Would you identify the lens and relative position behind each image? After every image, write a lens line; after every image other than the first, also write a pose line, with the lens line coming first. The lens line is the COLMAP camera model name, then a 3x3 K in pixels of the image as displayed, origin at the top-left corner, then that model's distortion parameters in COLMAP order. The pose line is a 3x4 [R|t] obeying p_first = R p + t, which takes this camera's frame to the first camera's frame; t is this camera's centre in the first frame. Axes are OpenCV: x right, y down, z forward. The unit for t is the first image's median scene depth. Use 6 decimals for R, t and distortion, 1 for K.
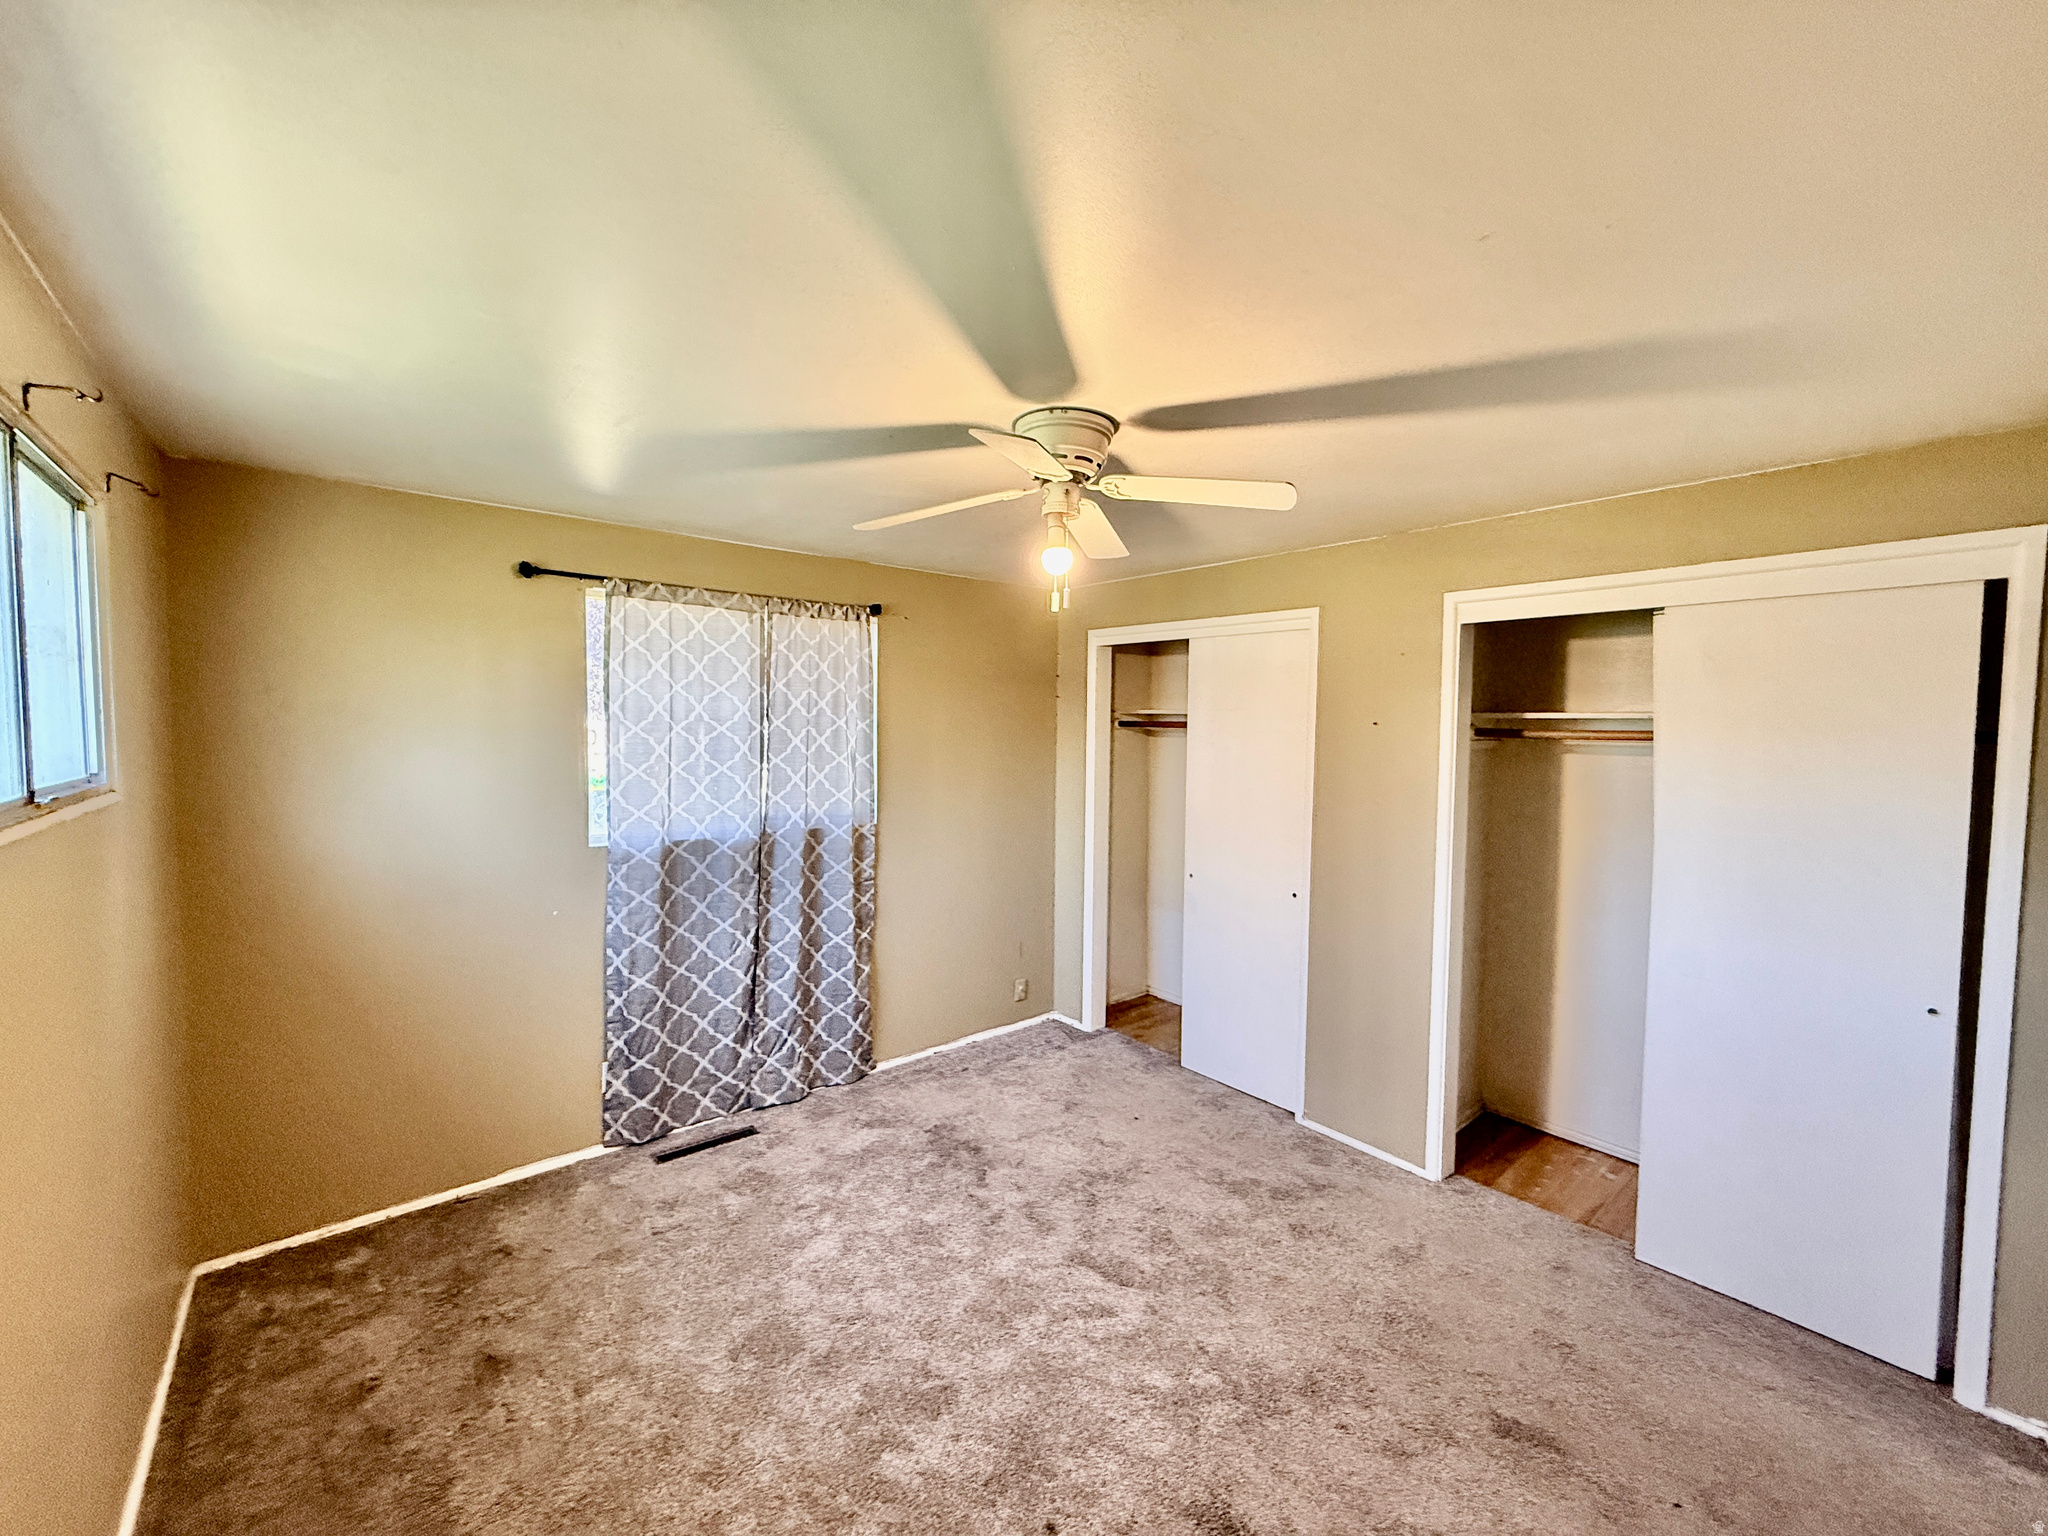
lens RADIAL K [[815.5, 0, 1020.9], [0, 815.5, 764.2], [0, 0, 1]] dist [0.000482, -0.000020]
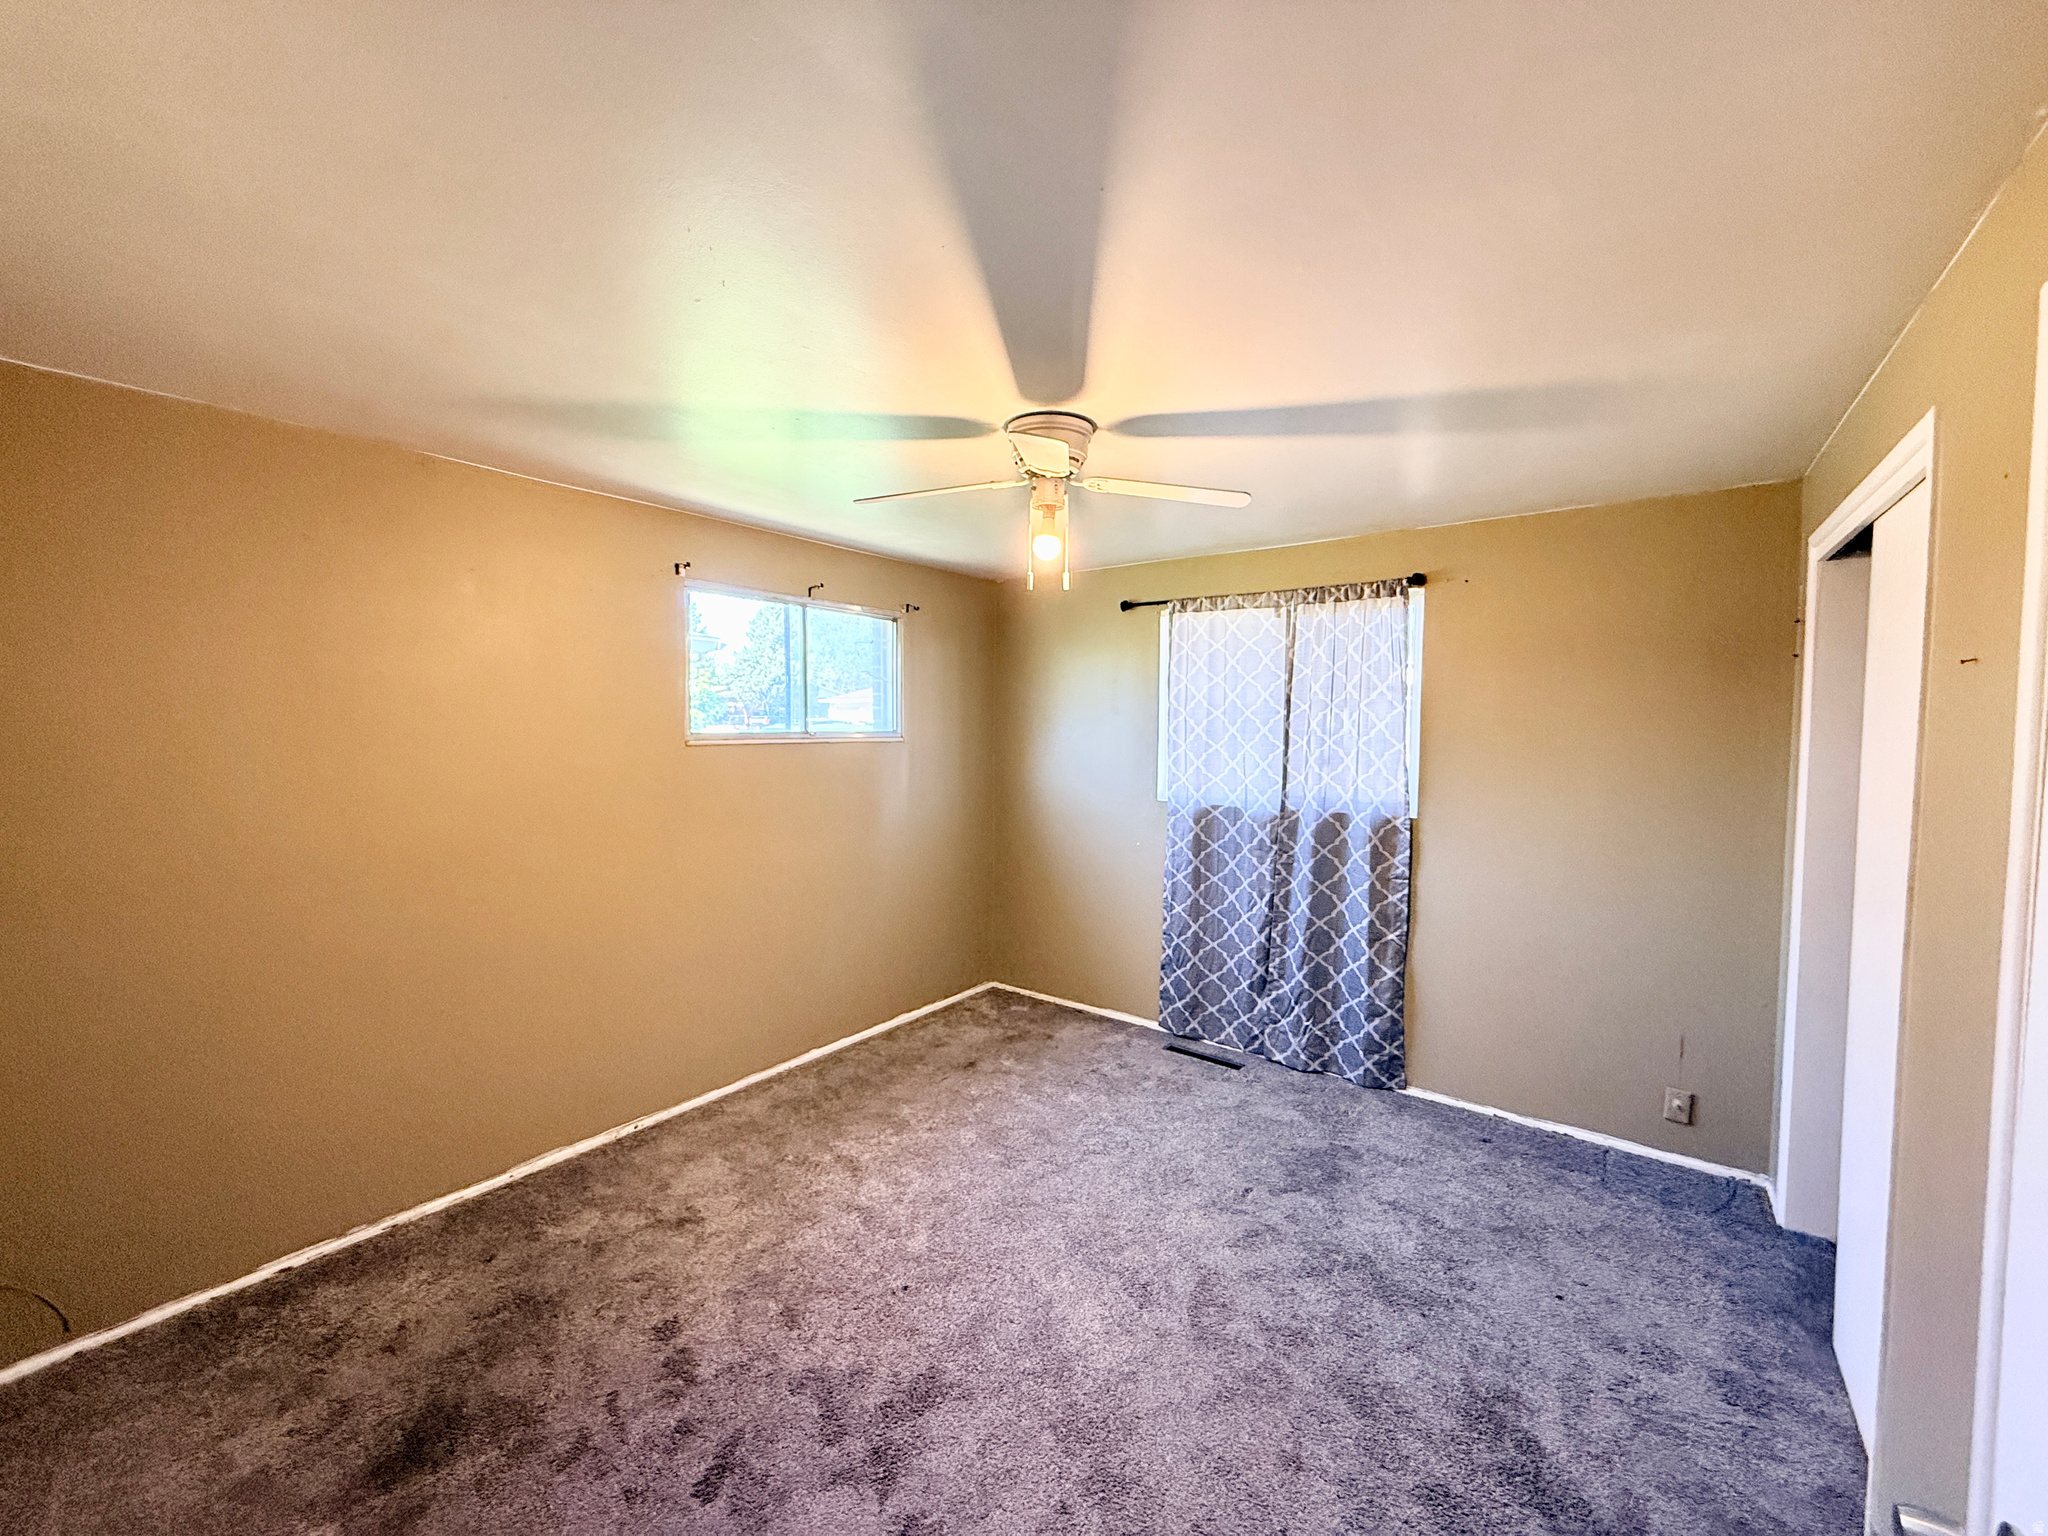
lens RADIAL K [[815.5, 0, 1019.3], [0, 815.5, 764.6], [0, 0, 1]] dist [0.000482, -0.000020]
pose [[0.222141, 0.039605, -0.974210, 0.677707], [-0.053921, 0.998145, 0.028283, 0.014055], [0.973522, 0.046247, 0.223865, 0.421527]]
